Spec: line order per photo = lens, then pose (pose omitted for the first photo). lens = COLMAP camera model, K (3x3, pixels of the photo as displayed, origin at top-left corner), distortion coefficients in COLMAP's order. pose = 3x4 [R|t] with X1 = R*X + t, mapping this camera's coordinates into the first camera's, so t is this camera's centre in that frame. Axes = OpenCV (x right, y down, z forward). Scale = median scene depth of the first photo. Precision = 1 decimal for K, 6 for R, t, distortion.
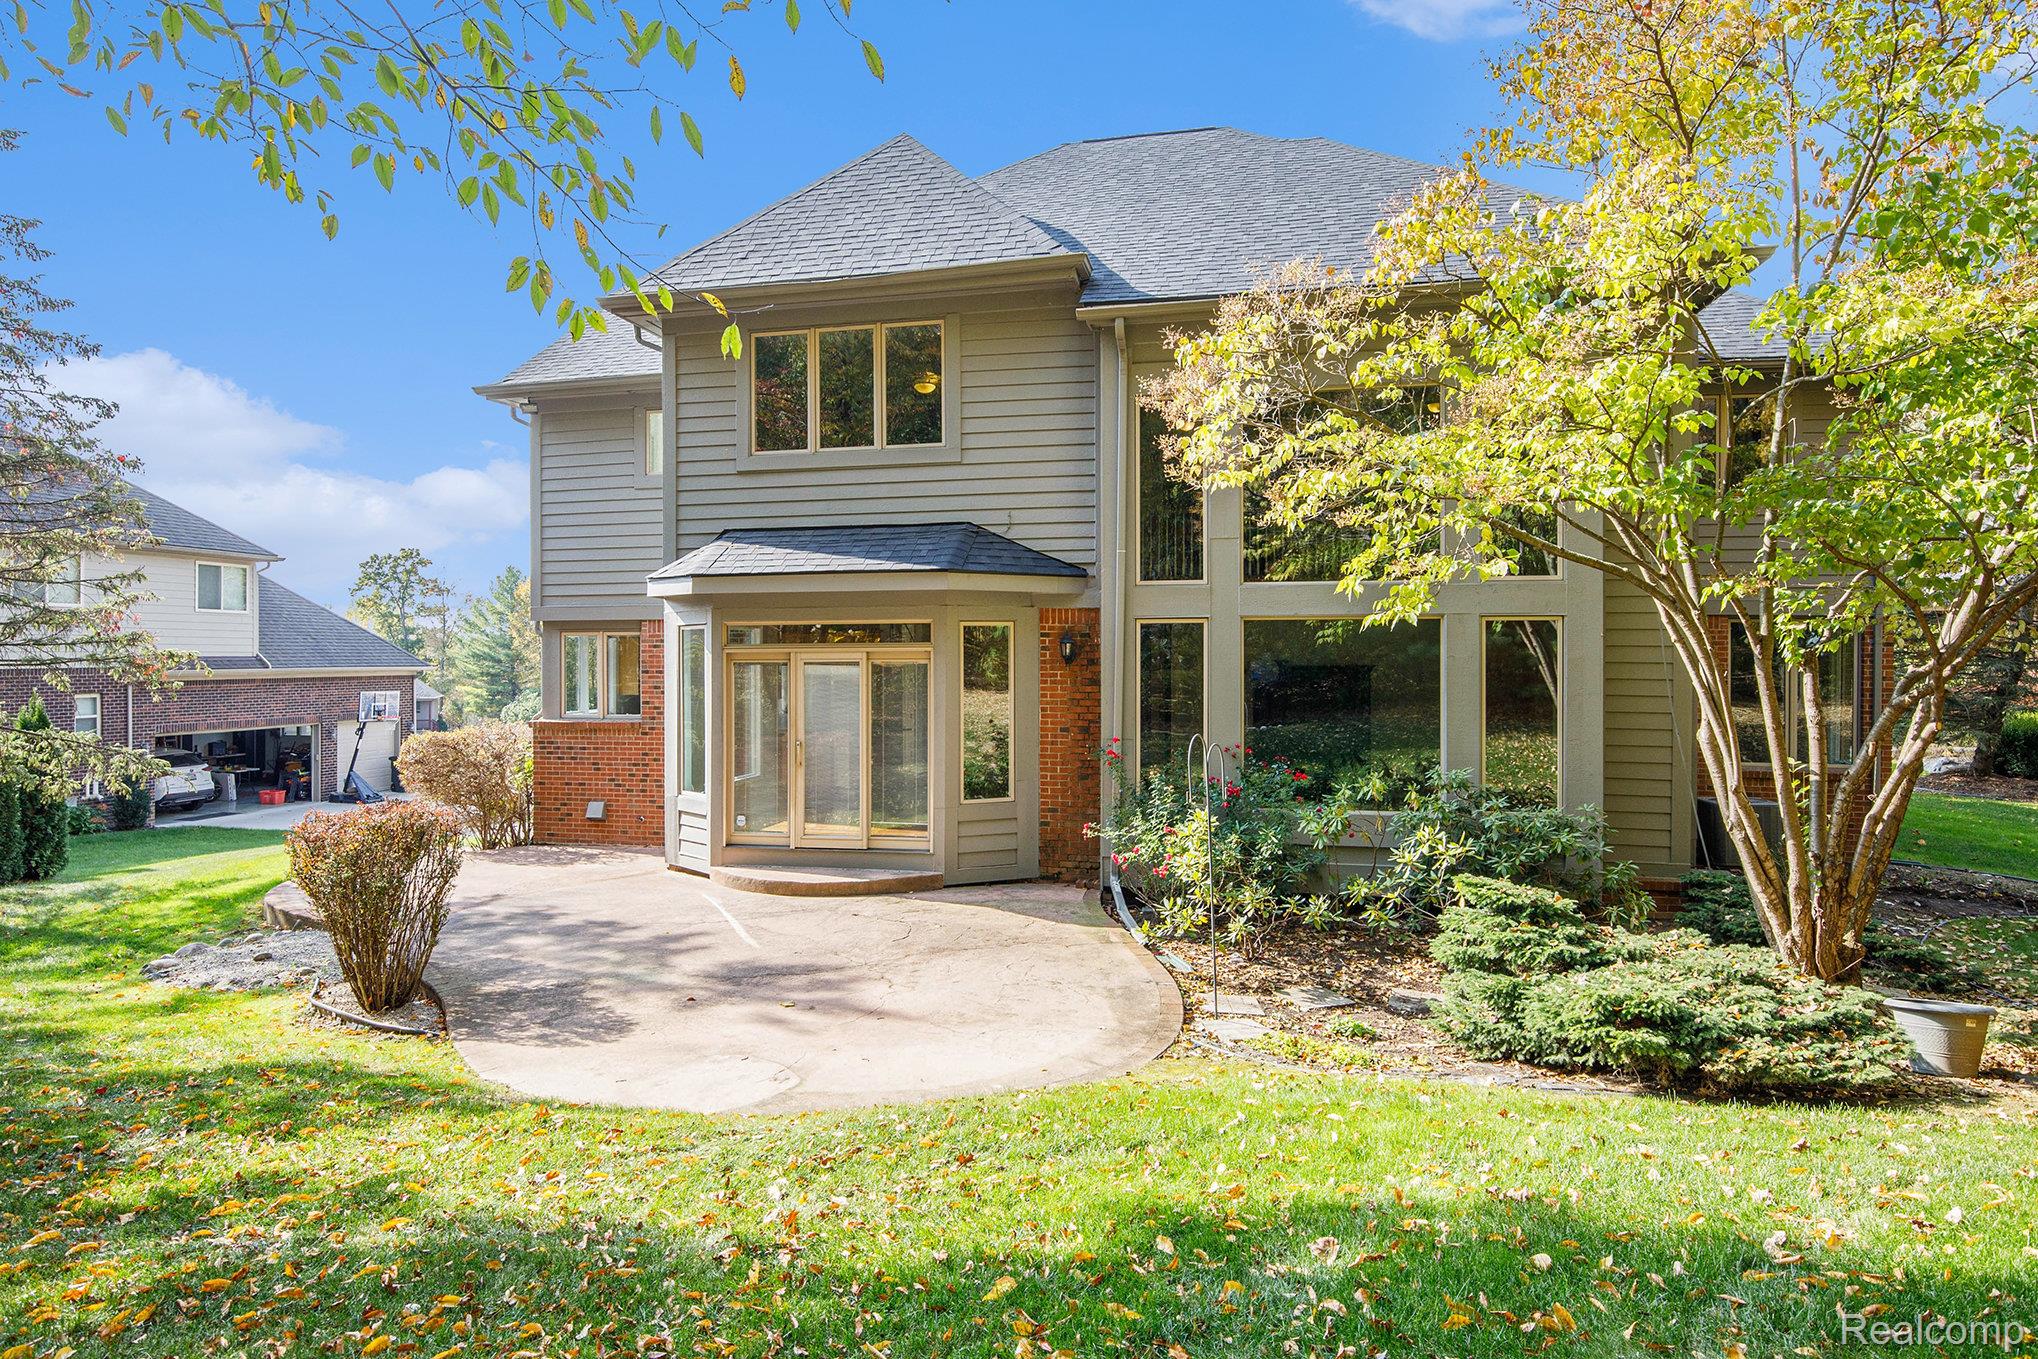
lens RADIAL K [[1175.5, 0, 1018.4], [0, 1175.5, 676.9], [0, 0, 1]] dist [-0.000161, -0.000007]
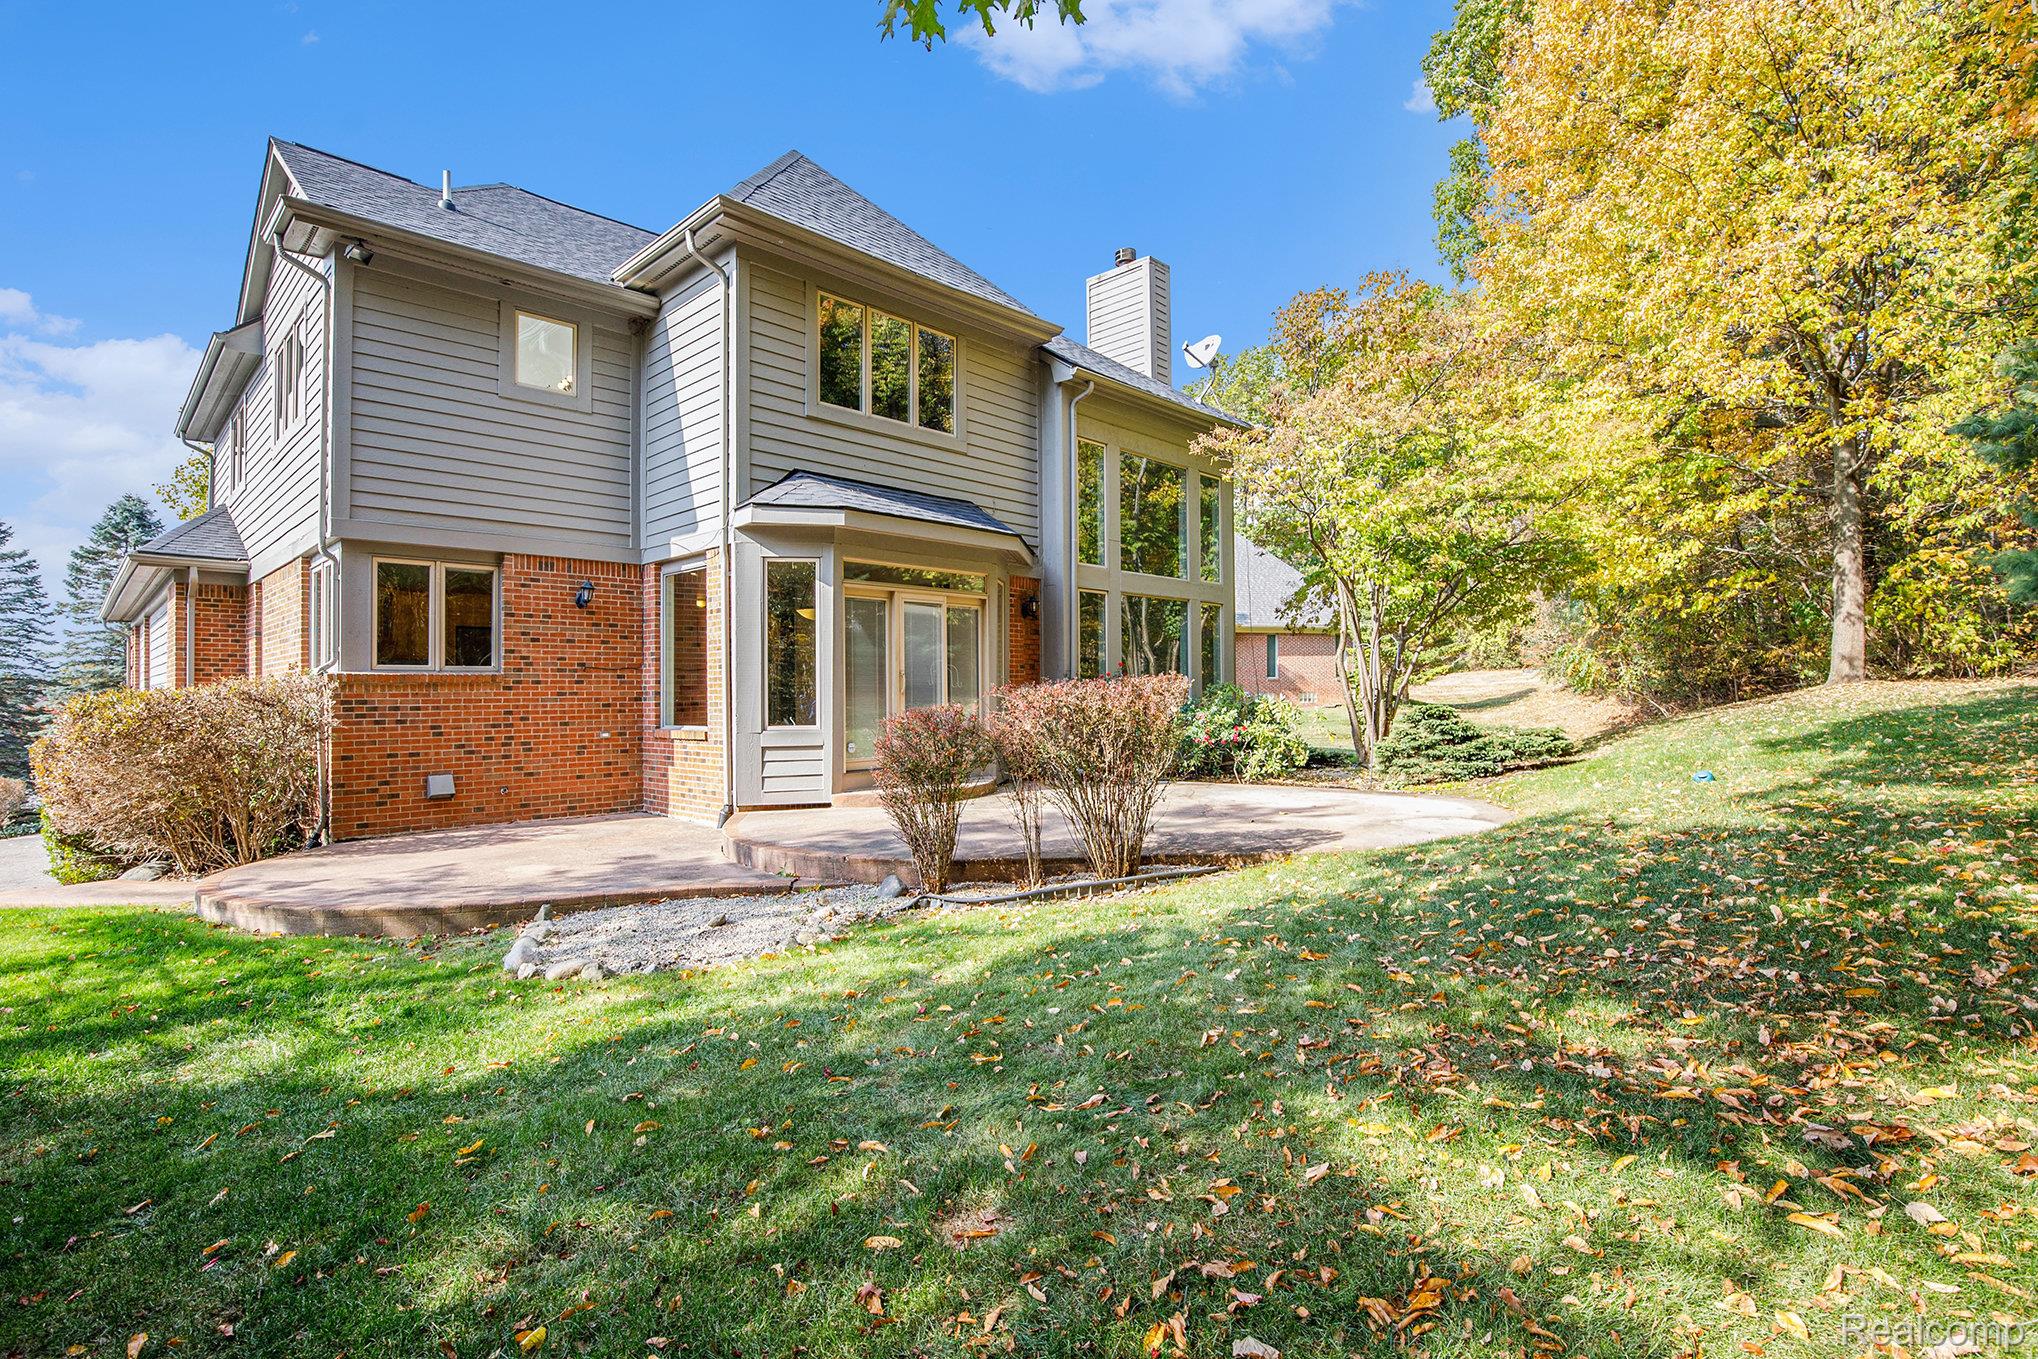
lens RADIAL K [[949.0, 0, 1017.4], [0, 949.0, 673.5], [0, 0, 1]] dist [-0.002376, -0.000512]
pose [[0.557601, 0.009631, 0.830054, -0.843334], [0.023512, 0.999348, -0.027390, 0.081025], [-0.829776, 0.034789, 0.557011, 0.396297]]
